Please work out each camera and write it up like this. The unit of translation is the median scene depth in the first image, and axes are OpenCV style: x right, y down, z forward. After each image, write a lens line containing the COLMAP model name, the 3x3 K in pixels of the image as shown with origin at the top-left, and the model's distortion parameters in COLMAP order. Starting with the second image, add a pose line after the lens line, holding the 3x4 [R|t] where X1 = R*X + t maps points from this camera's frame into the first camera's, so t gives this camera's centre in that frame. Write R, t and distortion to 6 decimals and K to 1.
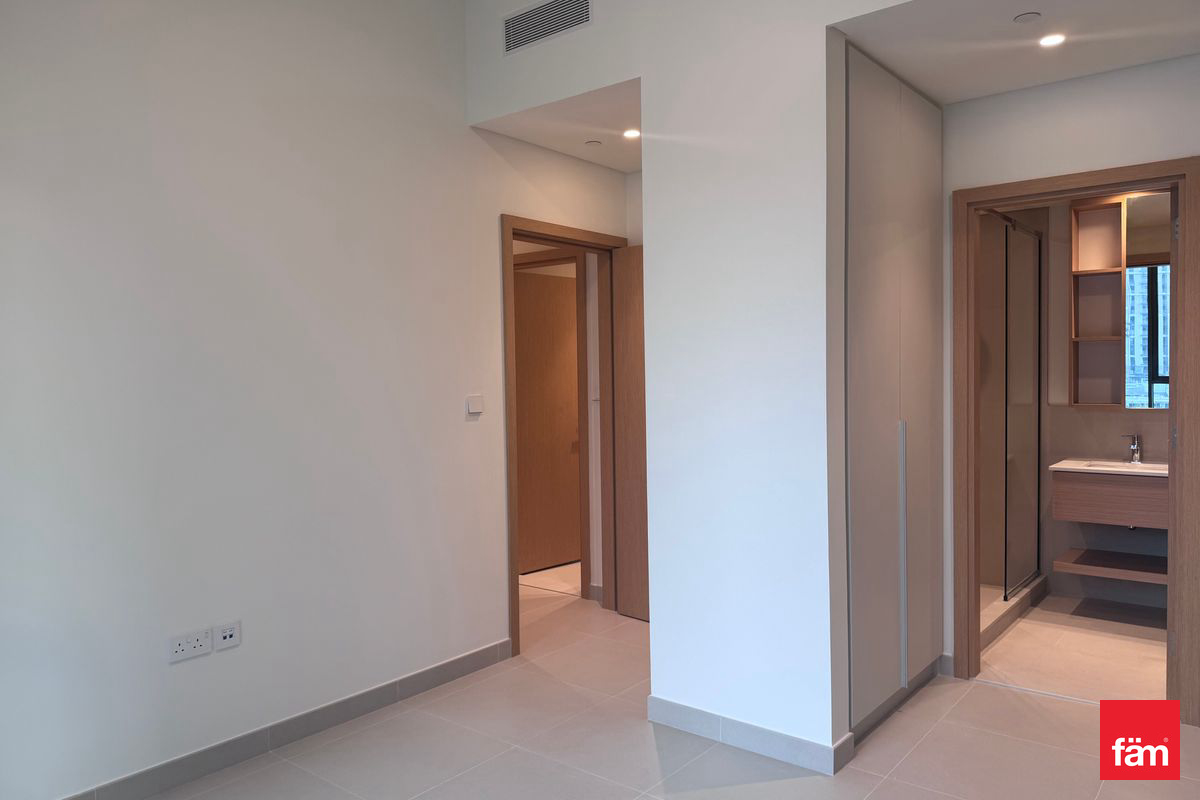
lens RADIAL K [[836.2, 0, 600.4], [0, 836.2, 403.2], [0, 0, 1]] dist [0.025047, -0.000969]
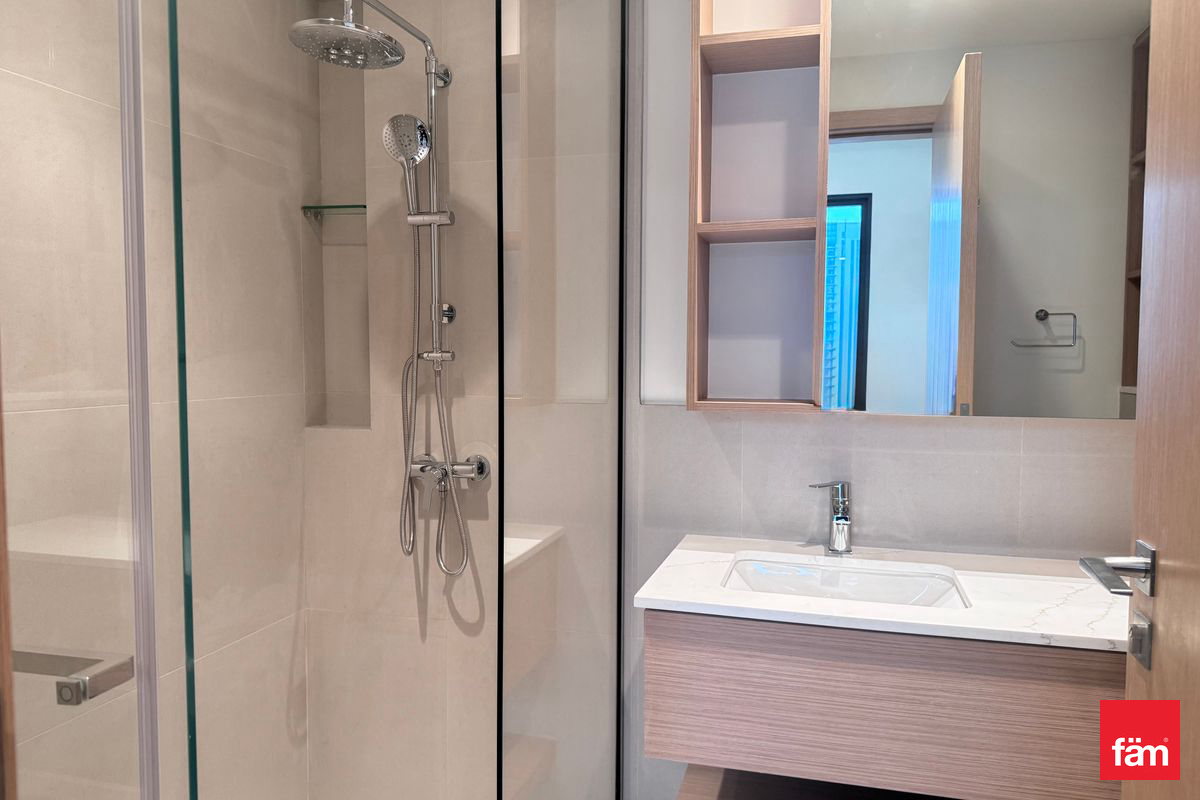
lens RADIAL K [[836.2, 0, 598.5], [0, 836.2, 399.2], [0, 0, 1]] dist [0.025047, -0.000969]
pose [[0.901667, -0.013472, 0.432222, 0.356237], [0.003232, 0.999697, 0.024418, -0.009599], [-0.432420, -0.020620, 0.901437, 0.677432]]
